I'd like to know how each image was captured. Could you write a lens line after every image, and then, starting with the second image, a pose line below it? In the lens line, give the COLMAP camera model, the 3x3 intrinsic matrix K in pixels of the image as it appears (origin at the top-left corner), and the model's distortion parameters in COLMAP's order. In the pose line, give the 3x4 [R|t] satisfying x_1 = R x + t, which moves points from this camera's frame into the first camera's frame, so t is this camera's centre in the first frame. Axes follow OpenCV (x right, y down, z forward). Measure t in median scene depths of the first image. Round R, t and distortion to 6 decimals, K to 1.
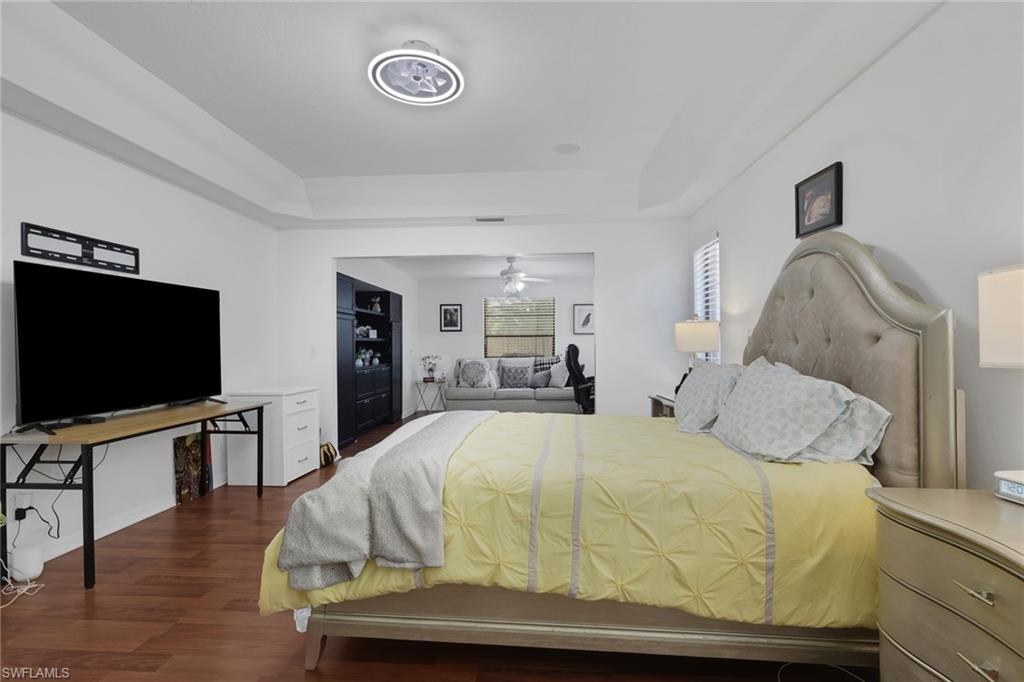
lens RADIAL K [[500.4, 0, 508.3], [0, 500.4, 344.5], [0, 0, 1]] dist [0.002132, 0.000078]
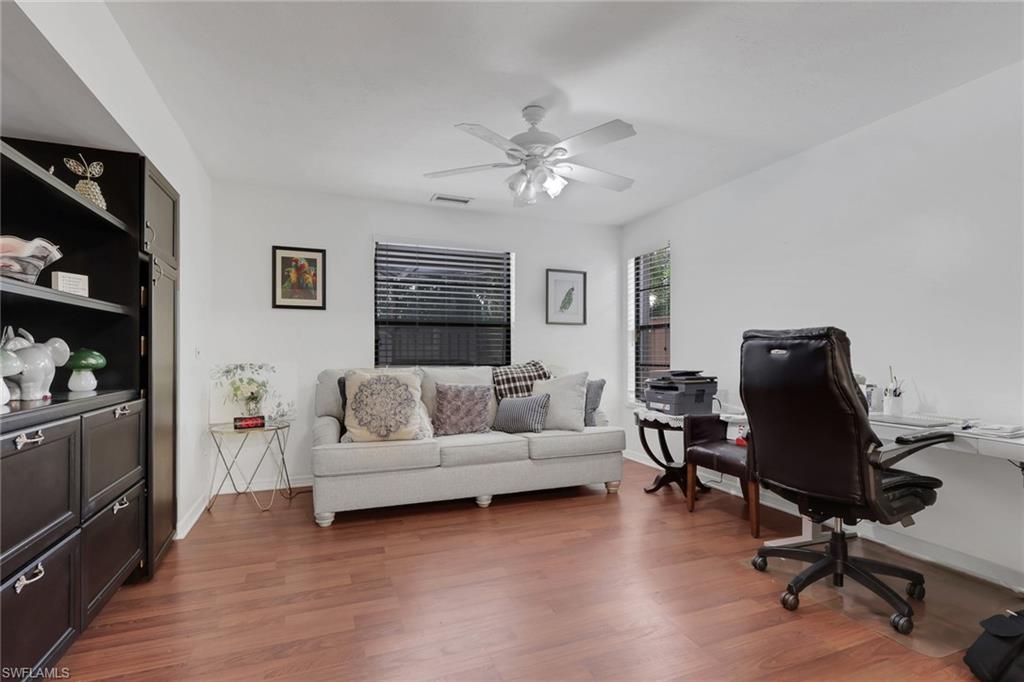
lens RADIAL K [[497.4, 0, 512.6], [0, 497.4, 356.5], [0, 0, 1]] dist [-0.000240, -0.000389]
pose [[0.899276, 0.005610, 0.437346, -0.146195], [-0.008706, 0.999949, 0.005076, 0.013093], [-0.437295, -0.008372, 0.899279, 0.552500]]
